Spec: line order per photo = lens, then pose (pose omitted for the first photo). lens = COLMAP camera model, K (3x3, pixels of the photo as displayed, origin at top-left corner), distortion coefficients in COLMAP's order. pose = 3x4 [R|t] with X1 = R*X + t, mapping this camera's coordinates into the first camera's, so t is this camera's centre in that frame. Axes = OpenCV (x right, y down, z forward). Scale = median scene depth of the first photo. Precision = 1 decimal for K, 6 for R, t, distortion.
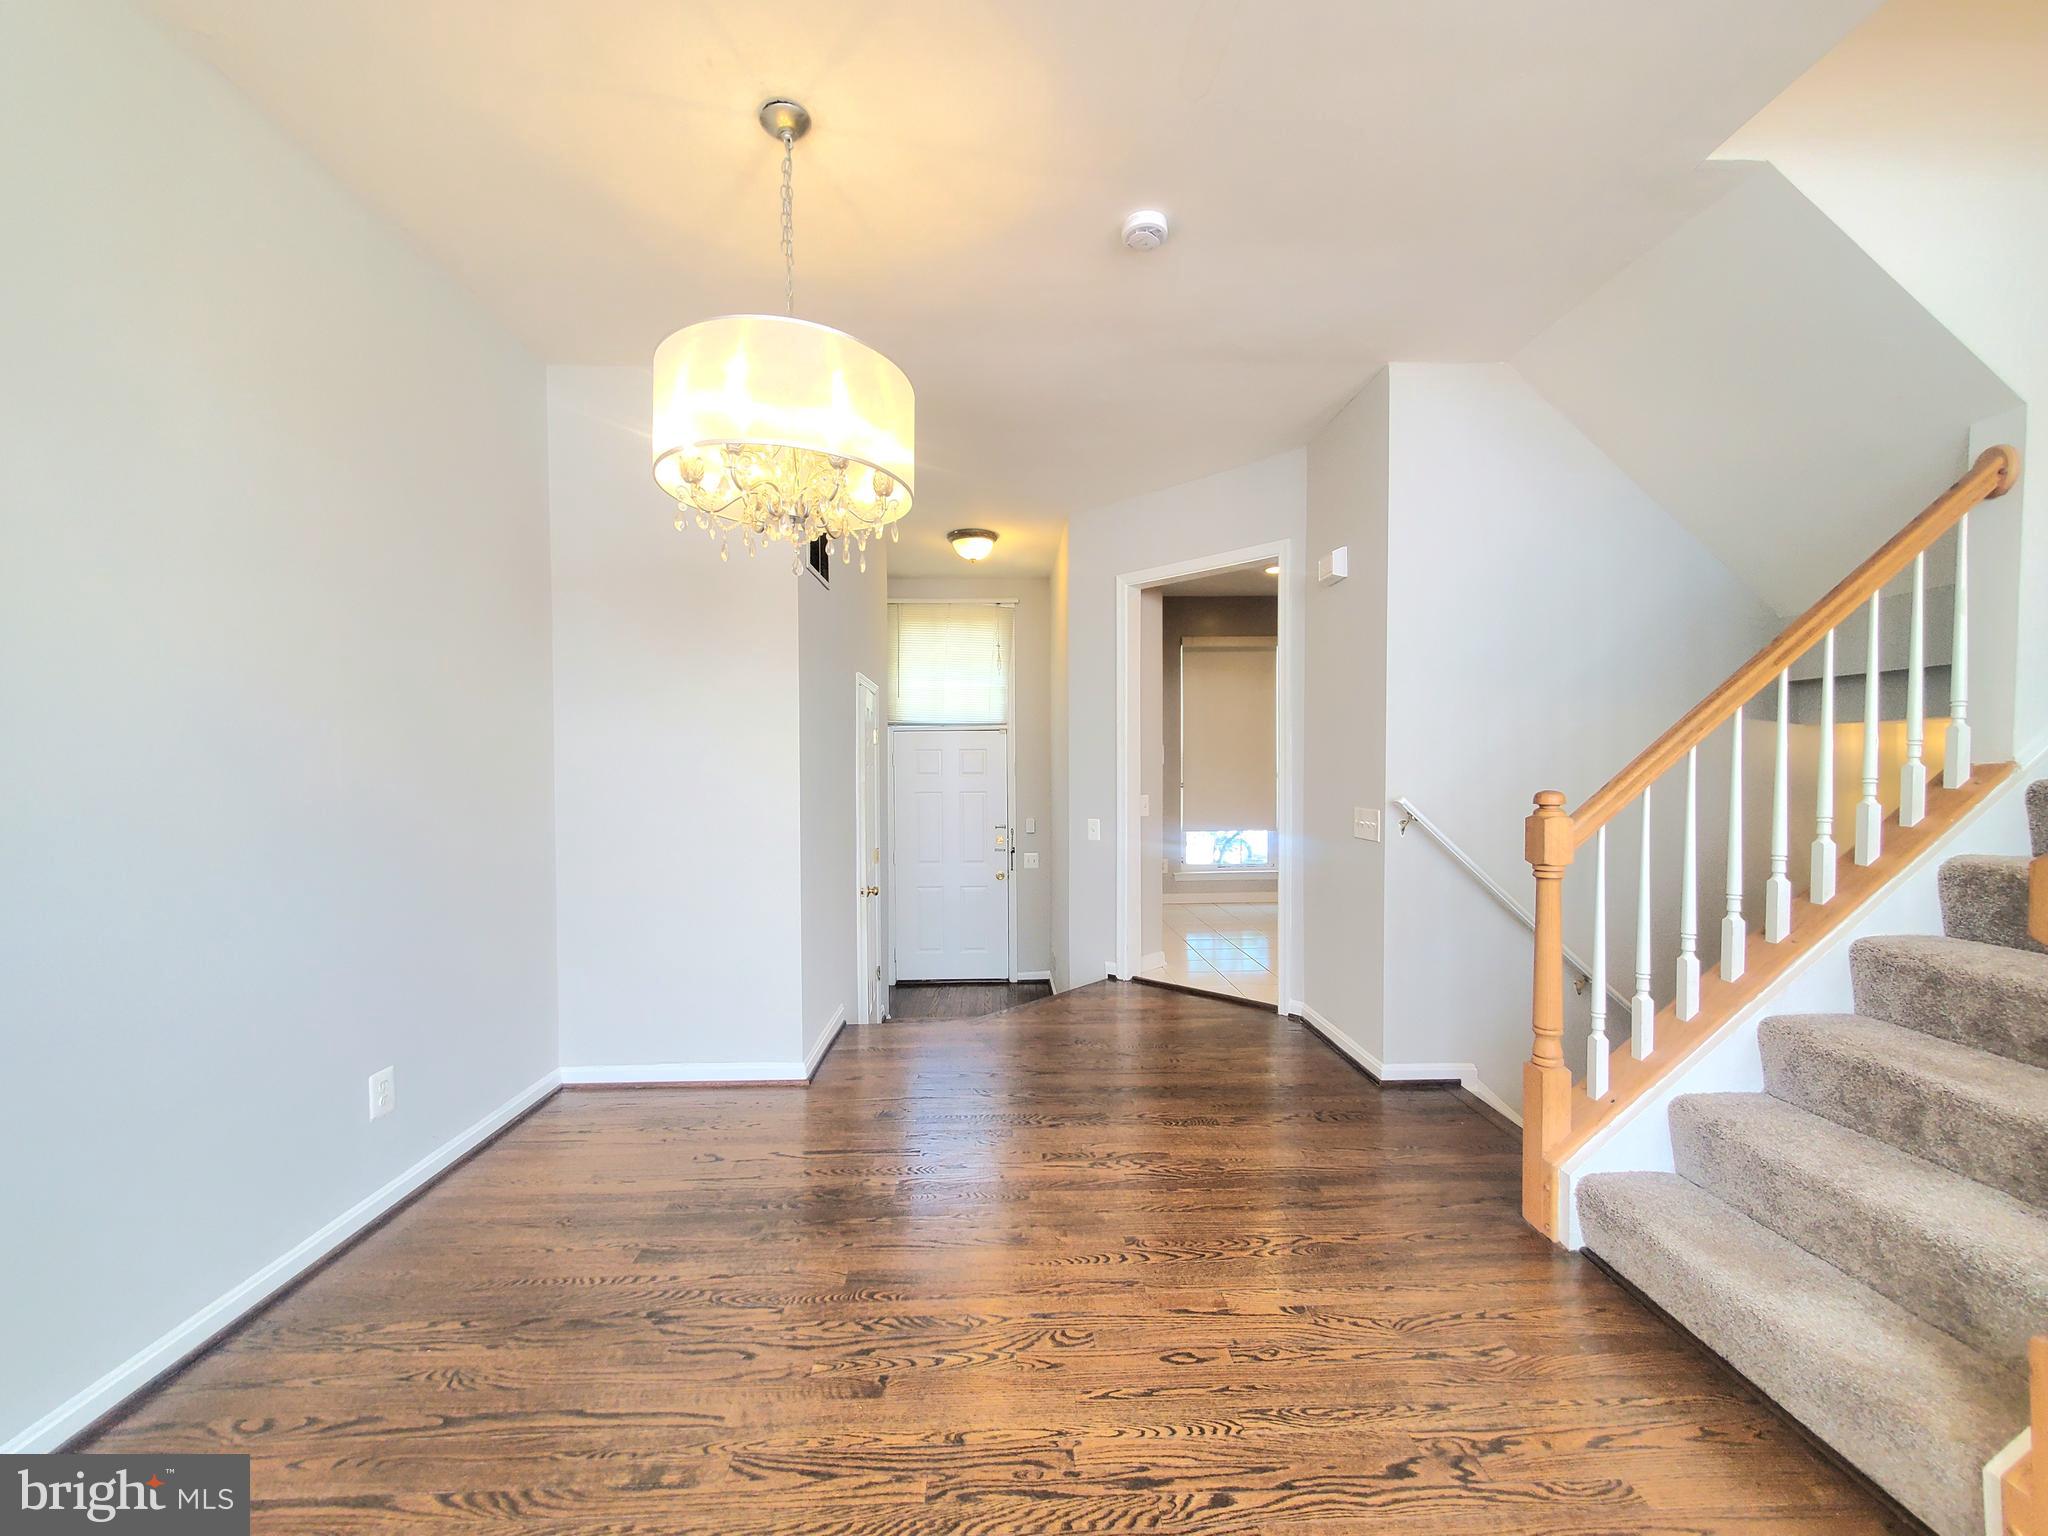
lens RADIAL K [[806.6, 0, 1025.4], [0, 806.6, 785.2], [0, 0, 1]] dist [0.001871, -0.000529]
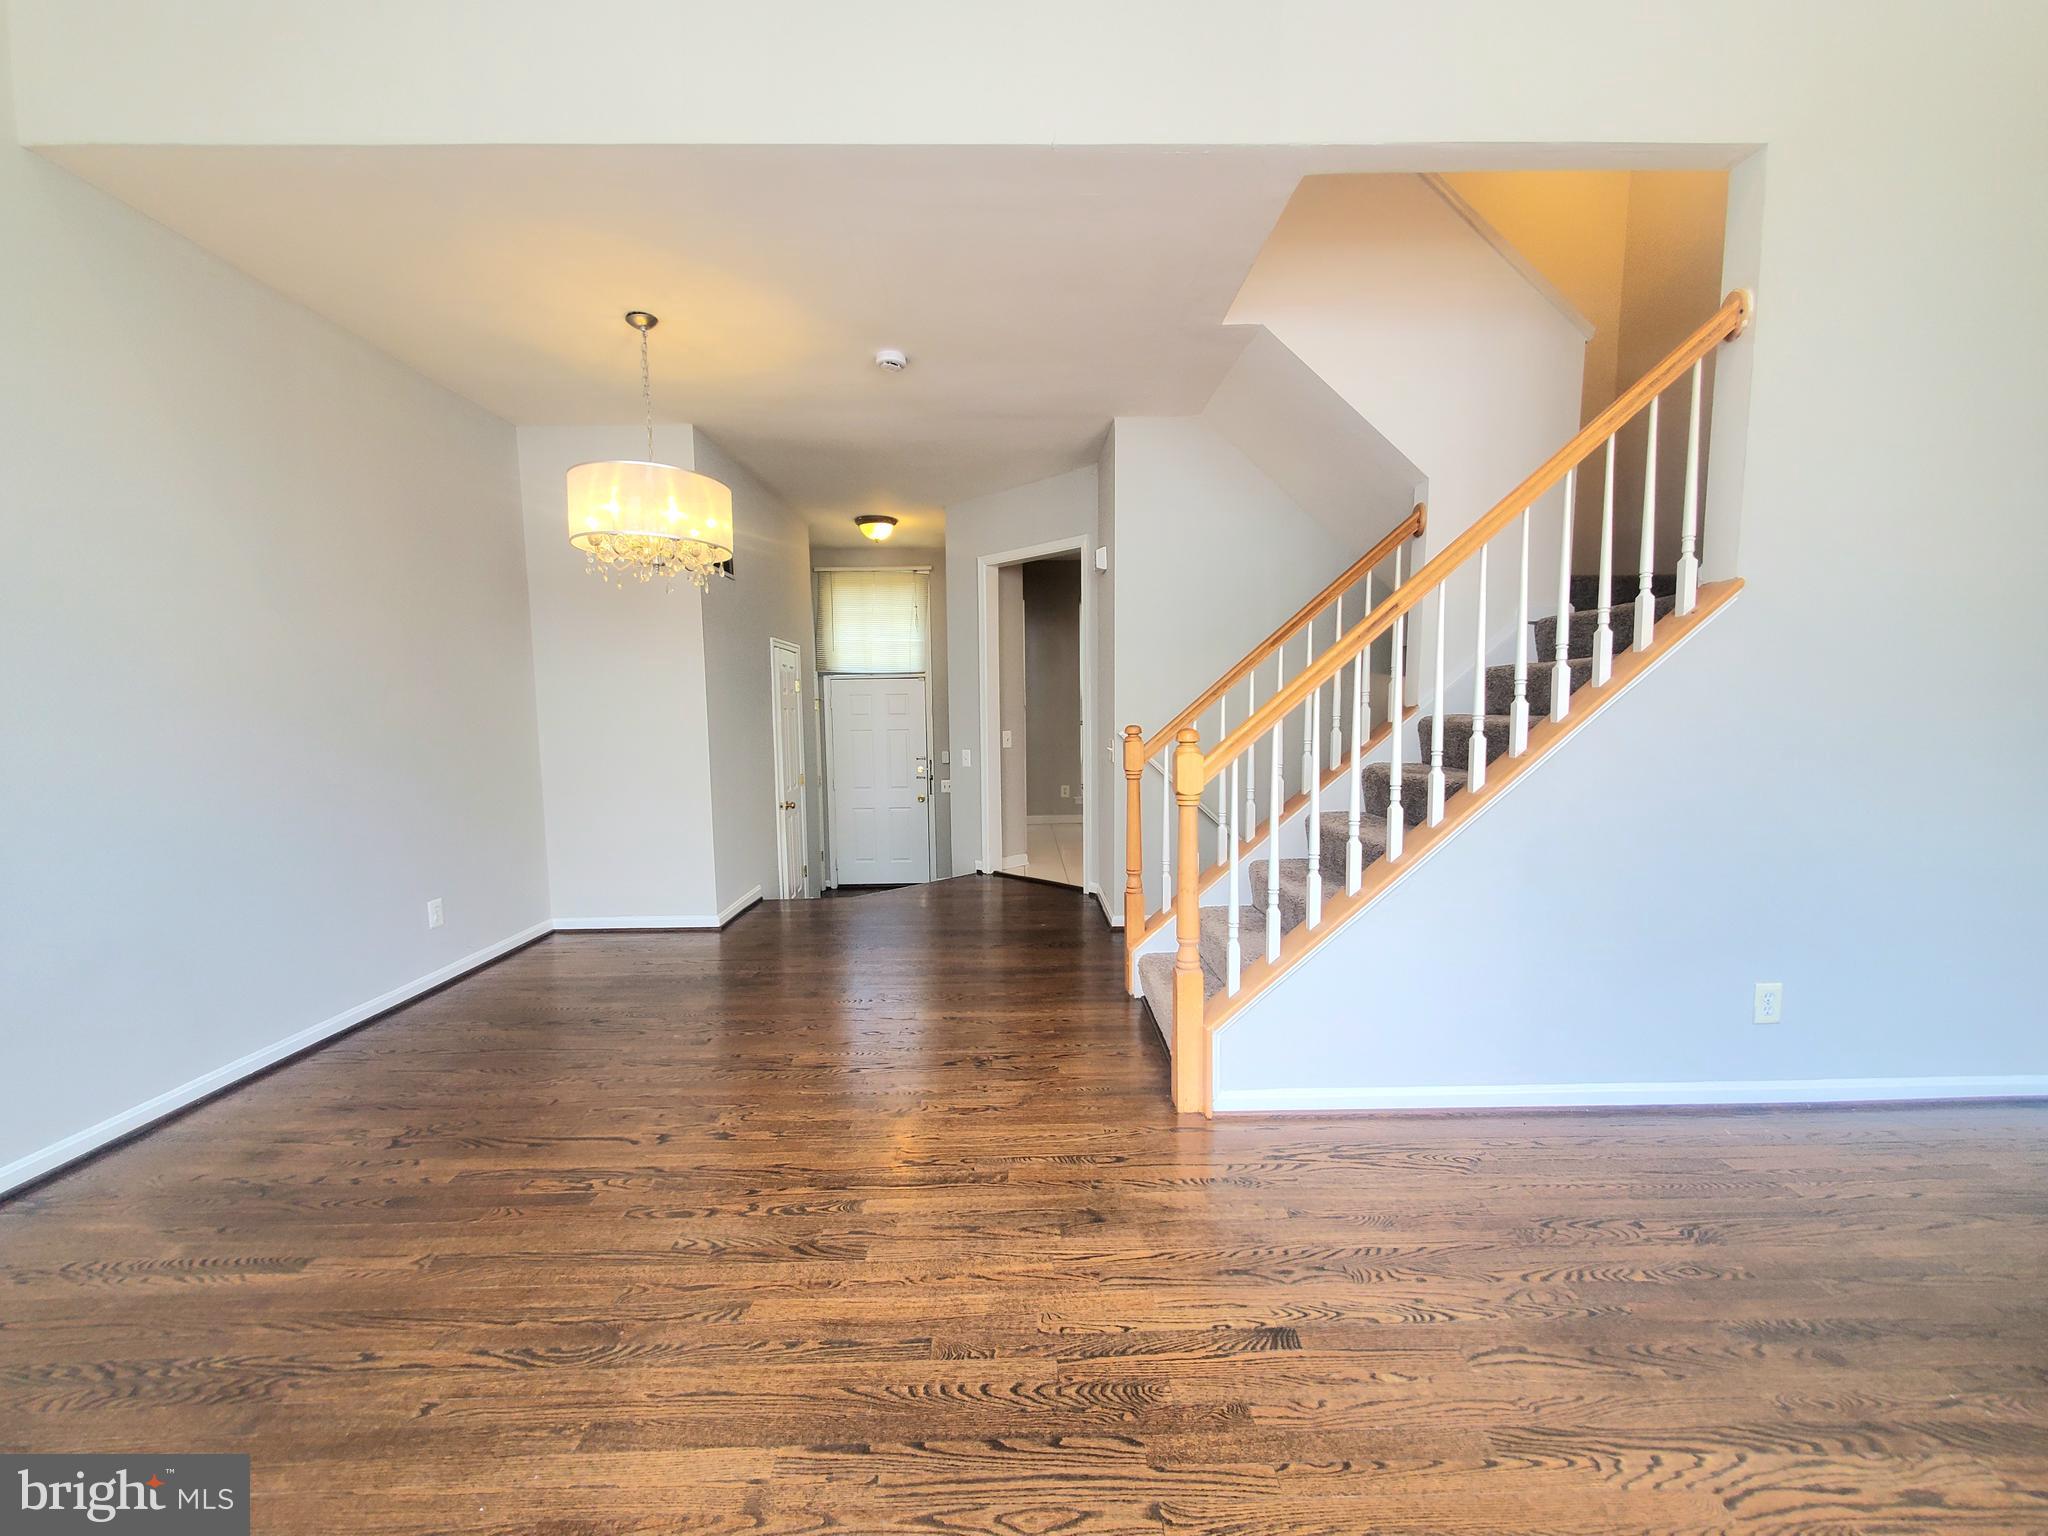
lens RADIAL K [[806.6, 0, 1025.4], [0, 806.6, 785.2], [0, 0, 1]] dist [0.001871, -0.000529]
pose [[0.999788, -0.005588, -0.019806, 0.315425], [0.007067, 0.997126, 0.075427, 0.003010], [0.019327, -0.075551, 0.996955, -0.429759]]
